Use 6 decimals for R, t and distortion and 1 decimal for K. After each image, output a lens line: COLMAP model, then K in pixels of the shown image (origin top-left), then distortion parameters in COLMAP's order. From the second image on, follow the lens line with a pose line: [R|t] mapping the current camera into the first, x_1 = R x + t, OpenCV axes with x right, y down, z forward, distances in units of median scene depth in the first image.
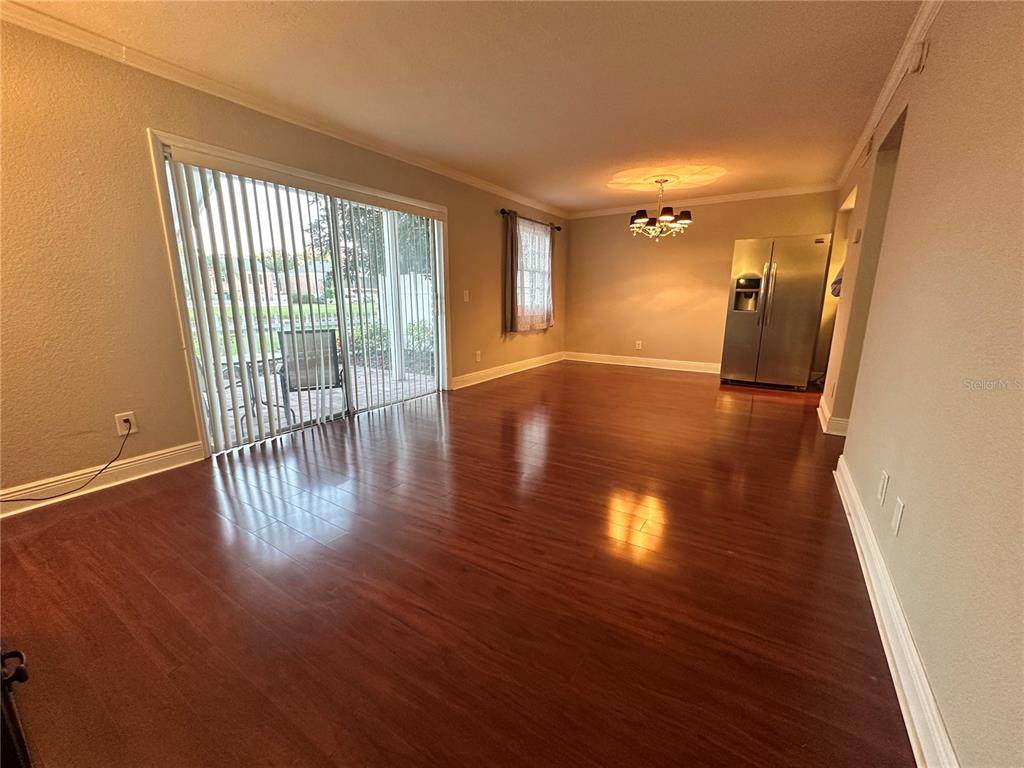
lens RADIAL K [[407.2, 0, 512.0], [0, 407.2, 384.0], [0, 0, 1]] dist [-0.000866, -0.000123]
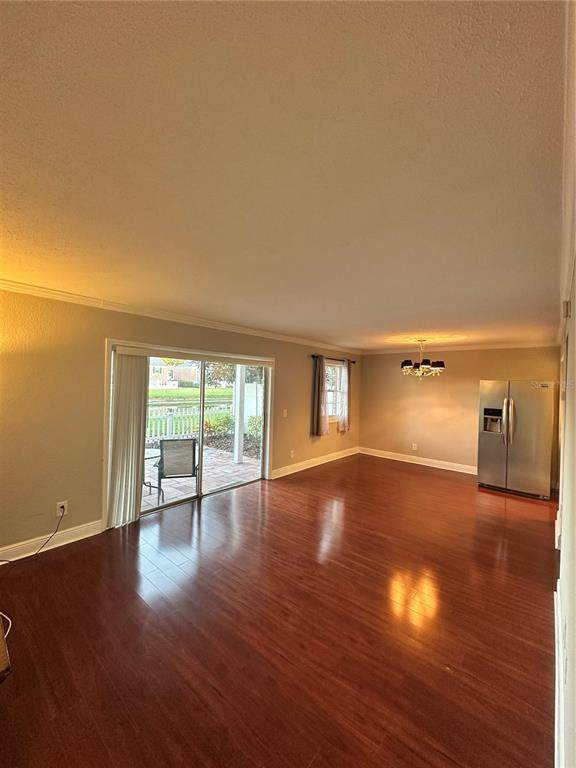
lens RADIAL K [[305.4, 0, 288.0], [0, 305.4, 384.0], [0, 0, 1]] dist [-0.000866, -0.000123]
pose [[0.989708, 0.025140, -0.140873, 0.046903], [-0.054070, 0.977164, -0.205490, -0.087618], [0.132490, 0.210992, 0.968467, -0.076412]]
